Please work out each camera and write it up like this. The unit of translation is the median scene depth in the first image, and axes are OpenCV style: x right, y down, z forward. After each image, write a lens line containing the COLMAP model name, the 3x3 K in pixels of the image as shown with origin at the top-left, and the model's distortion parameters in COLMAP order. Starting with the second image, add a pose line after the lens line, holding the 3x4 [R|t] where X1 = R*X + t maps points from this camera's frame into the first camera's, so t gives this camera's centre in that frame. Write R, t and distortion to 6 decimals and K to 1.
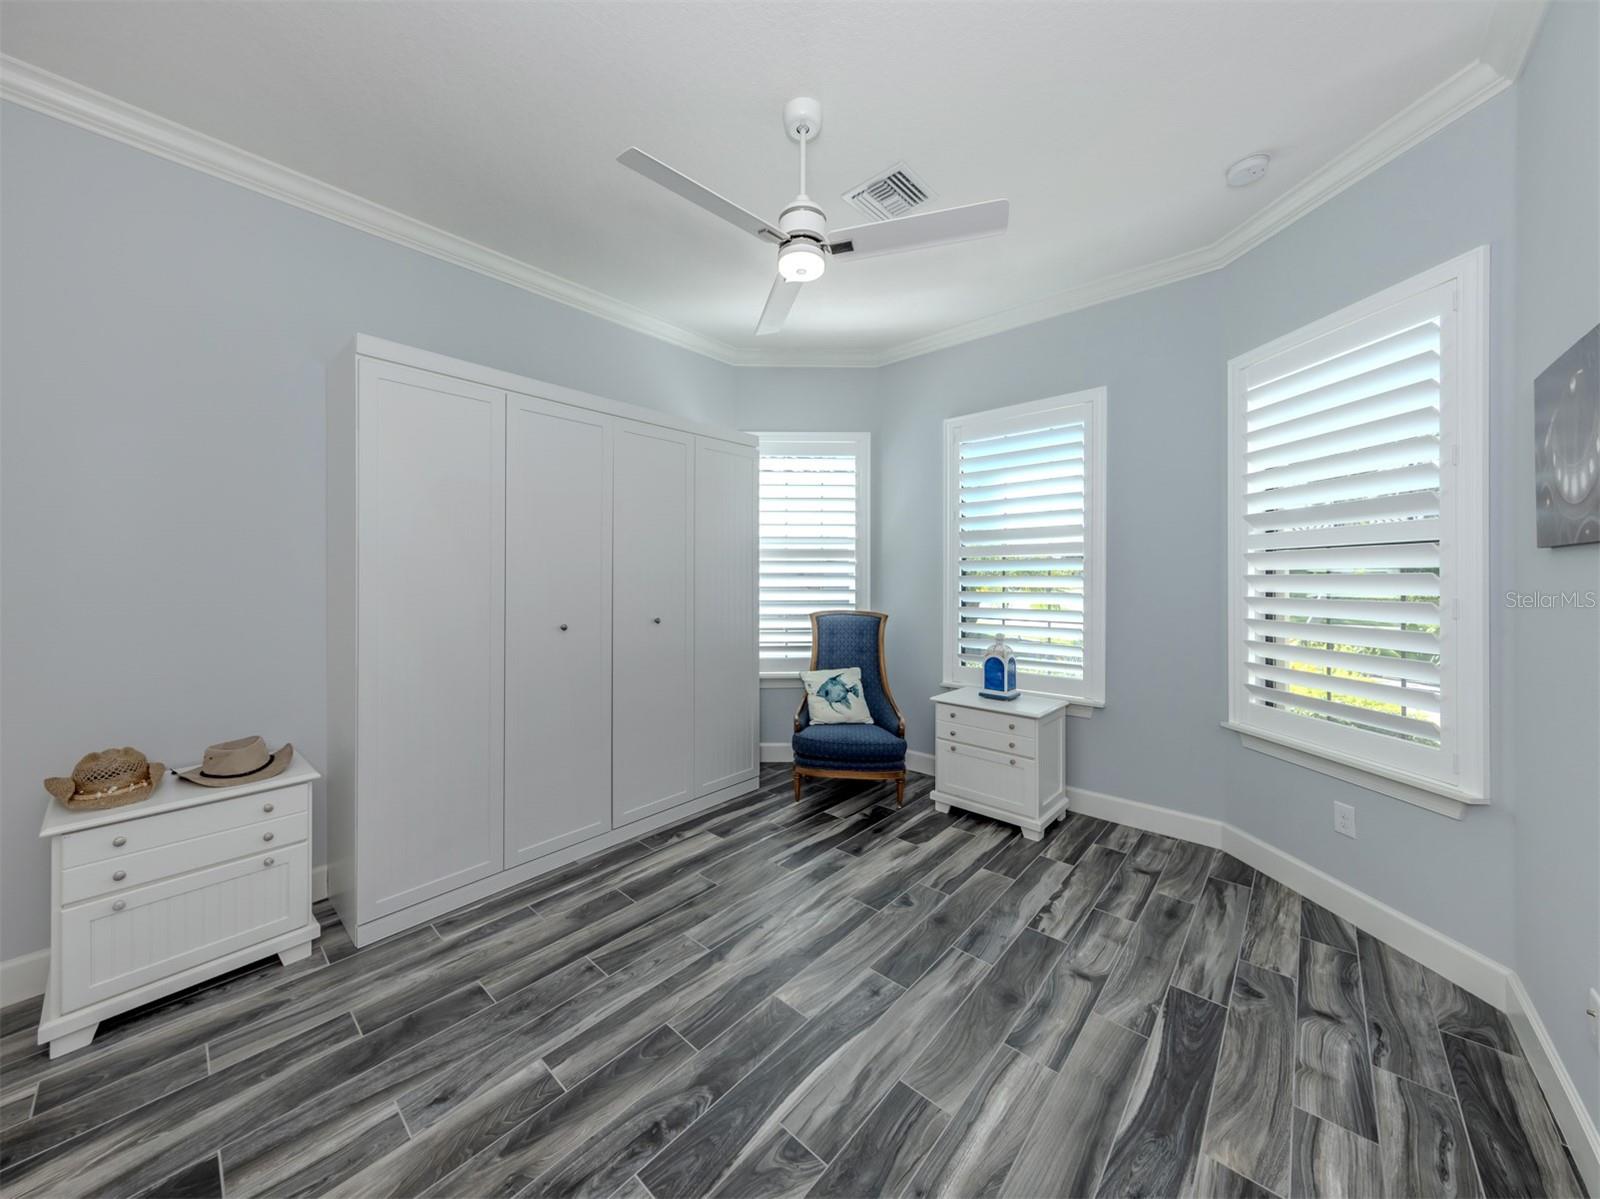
lens RADIAL K [[576.1, 0, 807.6], [0, 576.1, 583.2], [0, 0, 1]] dist [0.006497, -0.000432]
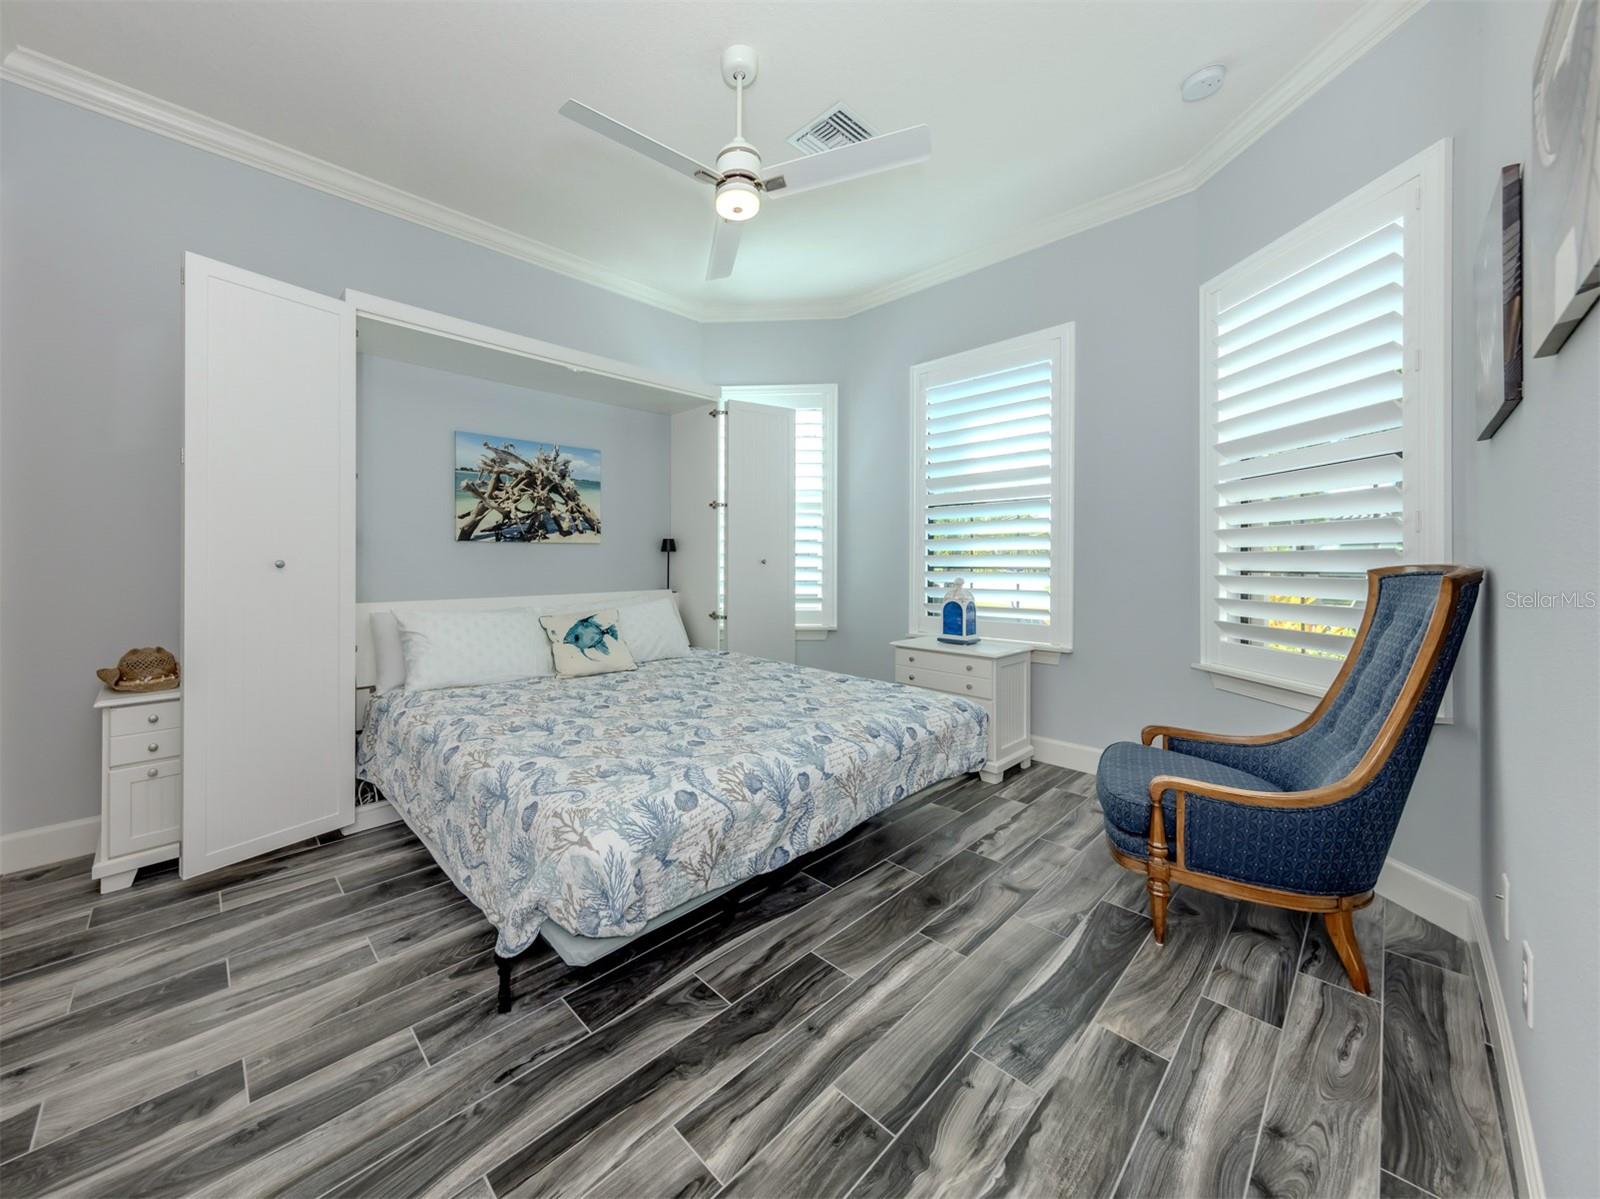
lens RADIAL K [[603.5, 0, 748.3], [0, 603.5, 564.9], [0, 0, 1]] dist [0.007408, -0.000848]
pose [[0.995320, -0.001726, -0.096622, 0.128327], [0.001178, 0.999983, -0.005731, 0.127997], [0.096630, 0.005590, 0.995305, -0.103984]]
